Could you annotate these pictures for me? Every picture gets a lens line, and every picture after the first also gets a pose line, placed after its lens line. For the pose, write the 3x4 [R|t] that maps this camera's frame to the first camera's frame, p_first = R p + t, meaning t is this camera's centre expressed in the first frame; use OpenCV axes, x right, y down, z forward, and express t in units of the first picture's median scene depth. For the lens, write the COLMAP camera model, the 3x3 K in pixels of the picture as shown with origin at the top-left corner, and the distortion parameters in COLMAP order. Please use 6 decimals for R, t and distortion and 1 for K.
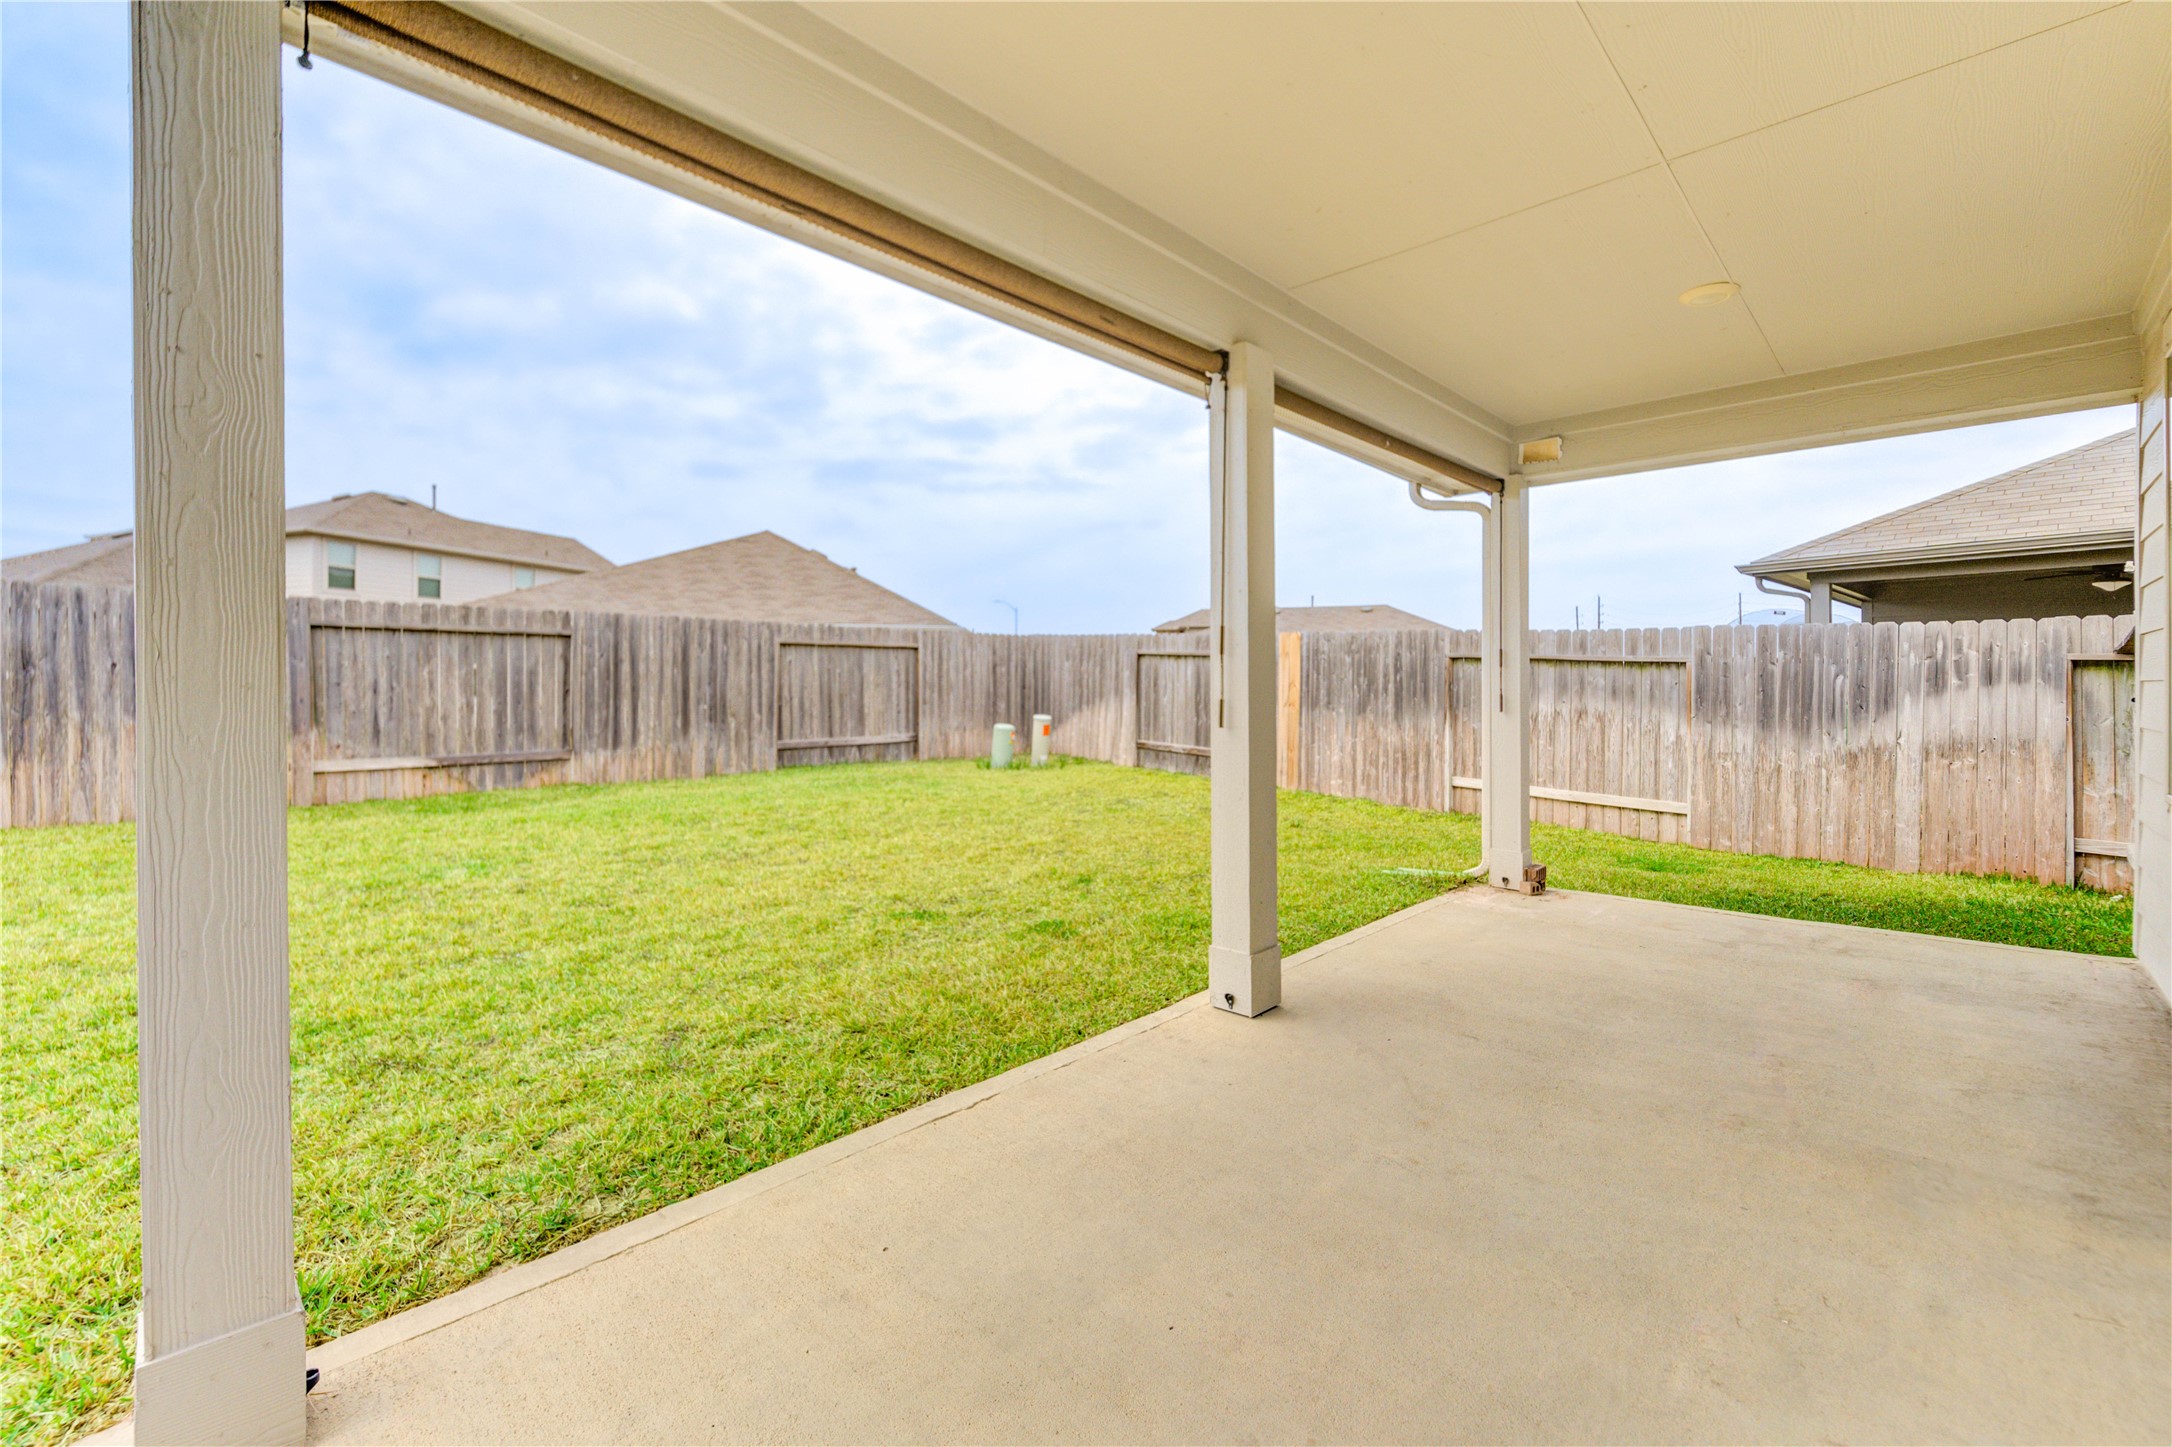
lens RADIAL K [[908.0, 0, 1114.3], [0, 908.0, 698.4], [0, 0, 1]] dist [-0.006696, -0.000709]
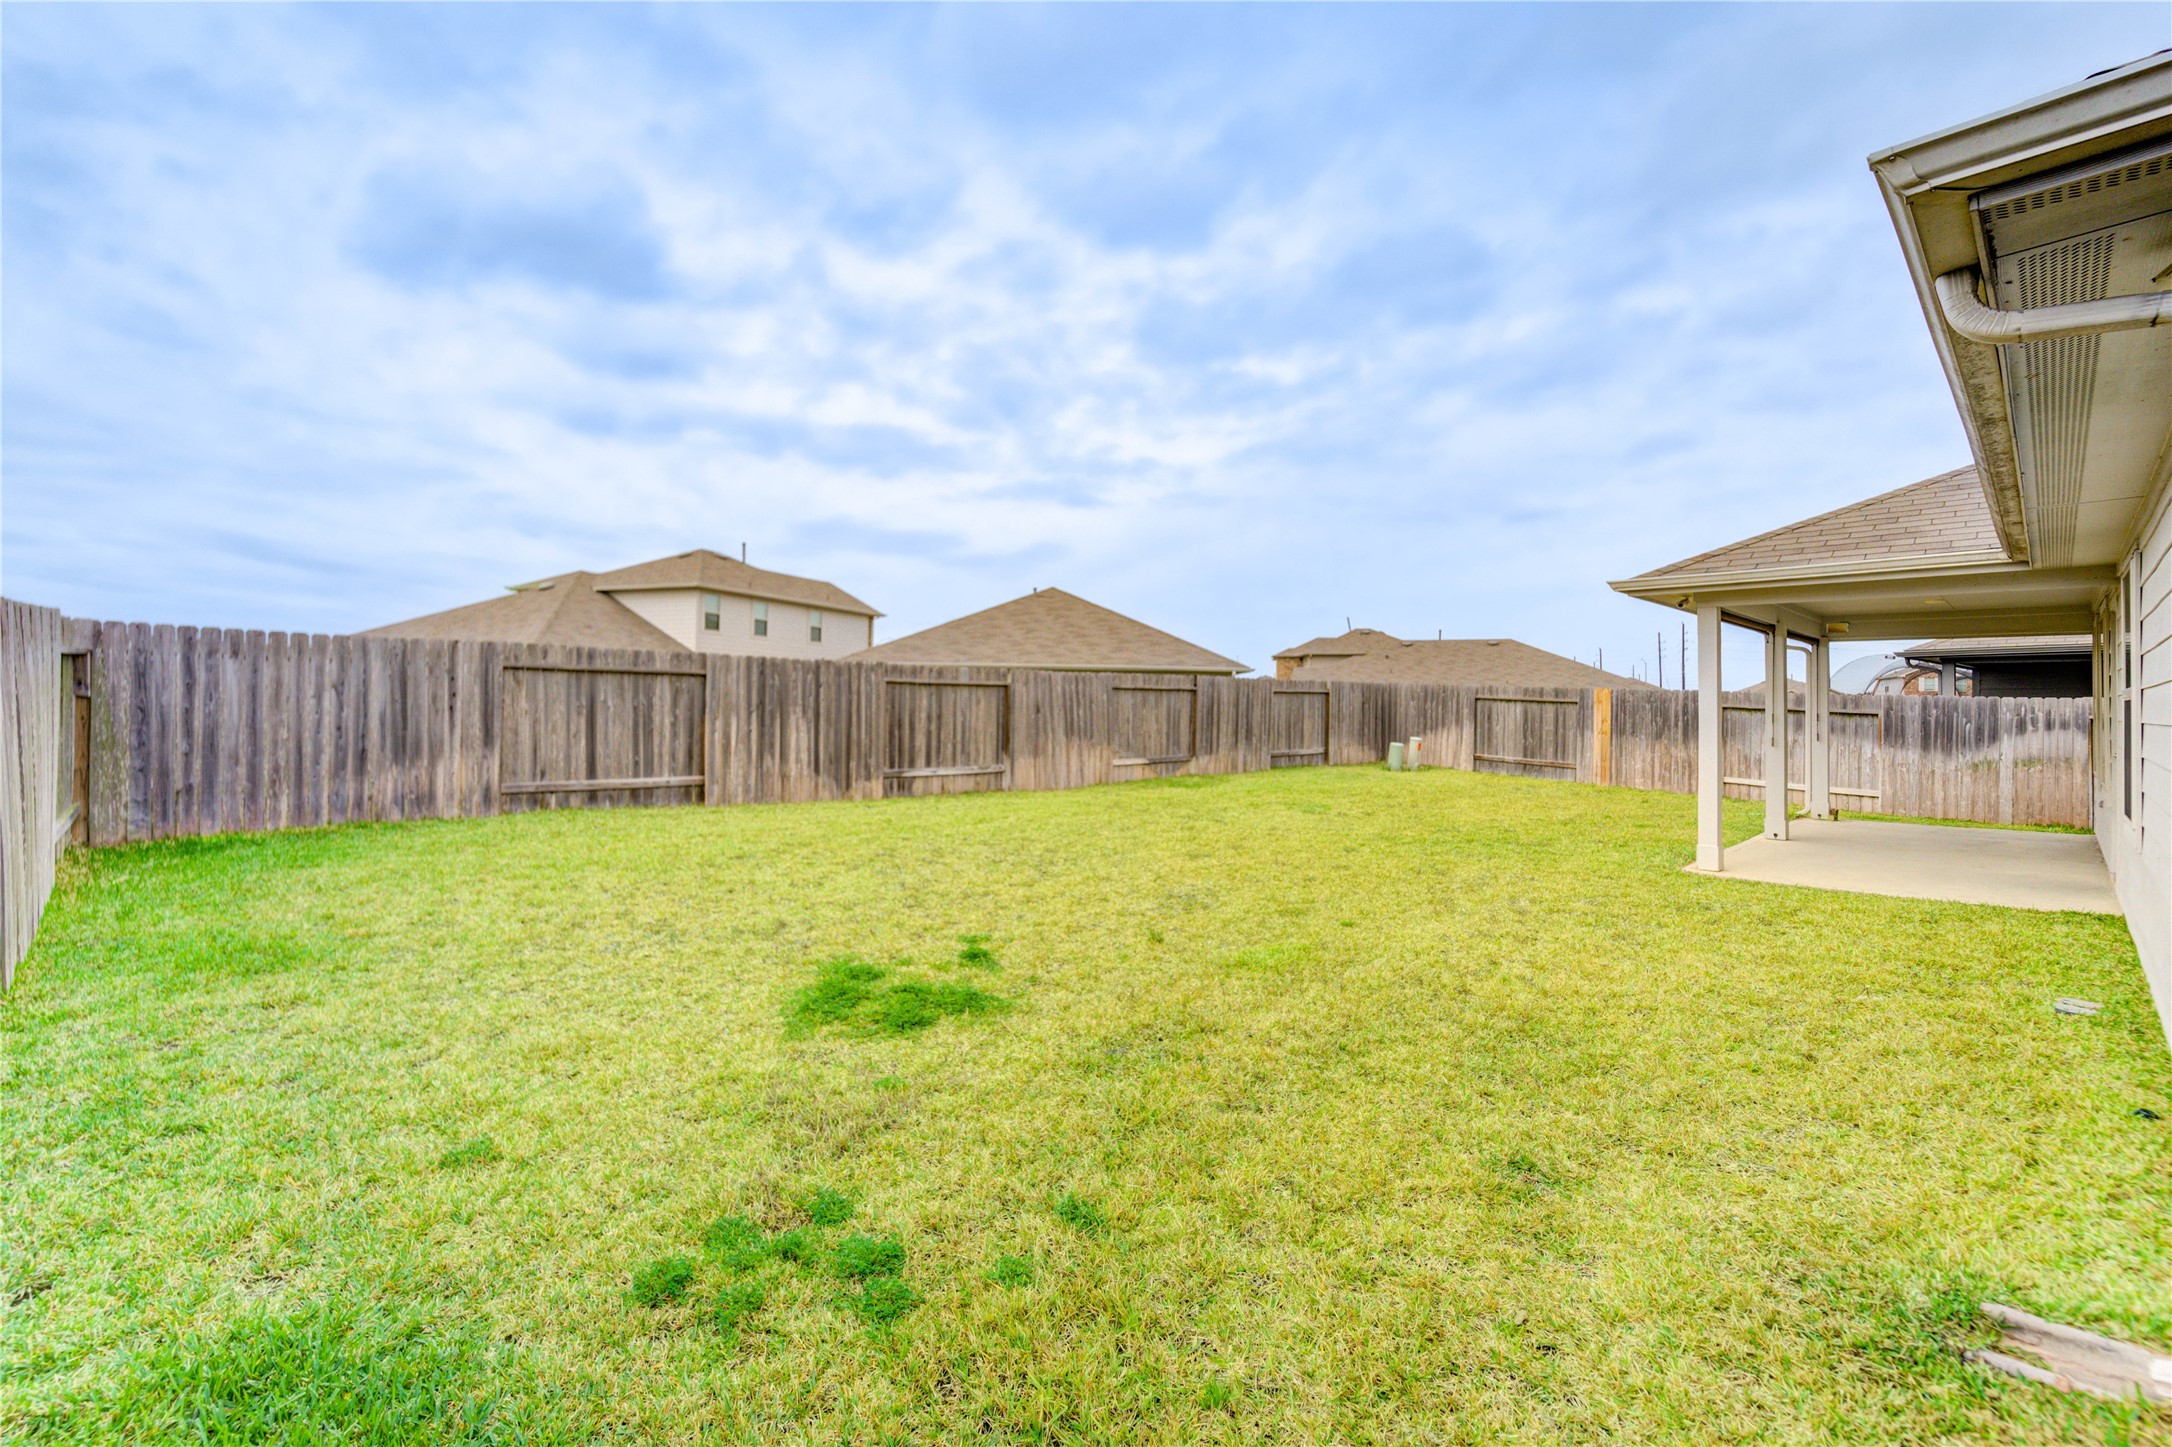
lens RADIAL K [[908.0, 0, 1097.4], [0, 908.0, 704.5], [0, 0, 1]] dist [-0.006696, -0.000709]
pose [[0.997858, 0.008058, -0.064924, -0.845046], [-0.008762, 0.999906, -0.010564, -0.026629], [0.064833, 0.011110, 0.997834, -0.948761]]
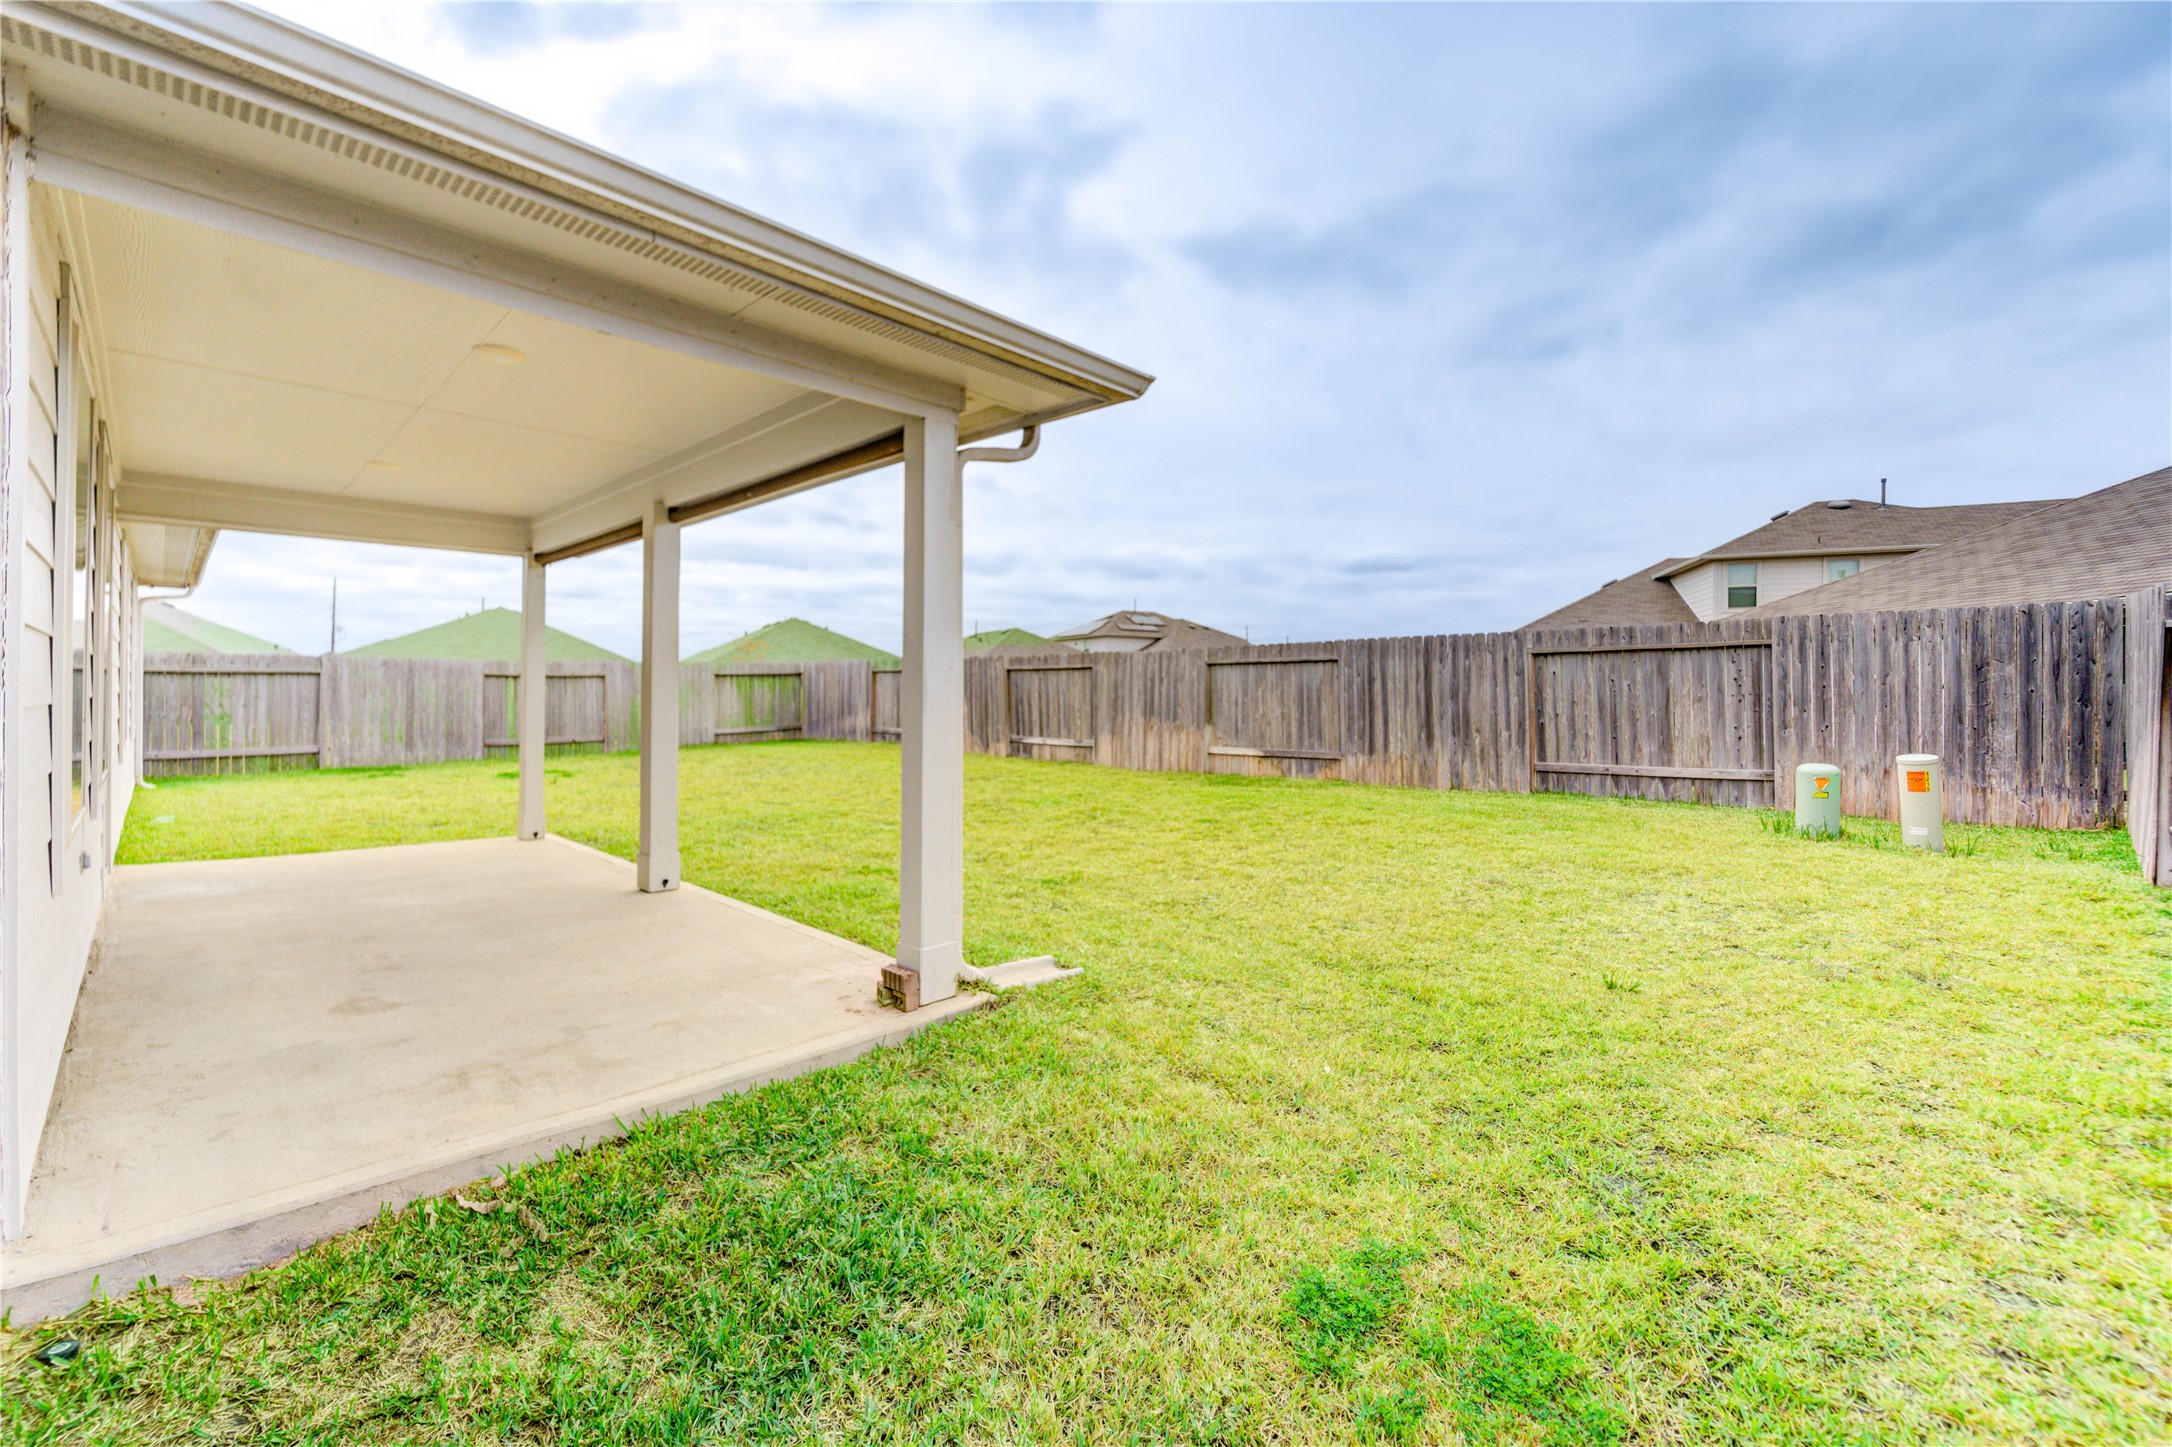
lens RADIAL K [[908.0, 0, 1048.6], [0, 908.0, 692.9], [0, 0, 1]] dist [-0.006696, -0.000709]
pose [[-0.022708, -0.005924, -0.999725, 0.817556], [-0.014206, 0.999883, -0.005603, -0.015193], [0.999641, 0.014075, -0.022789, 0.790281]]
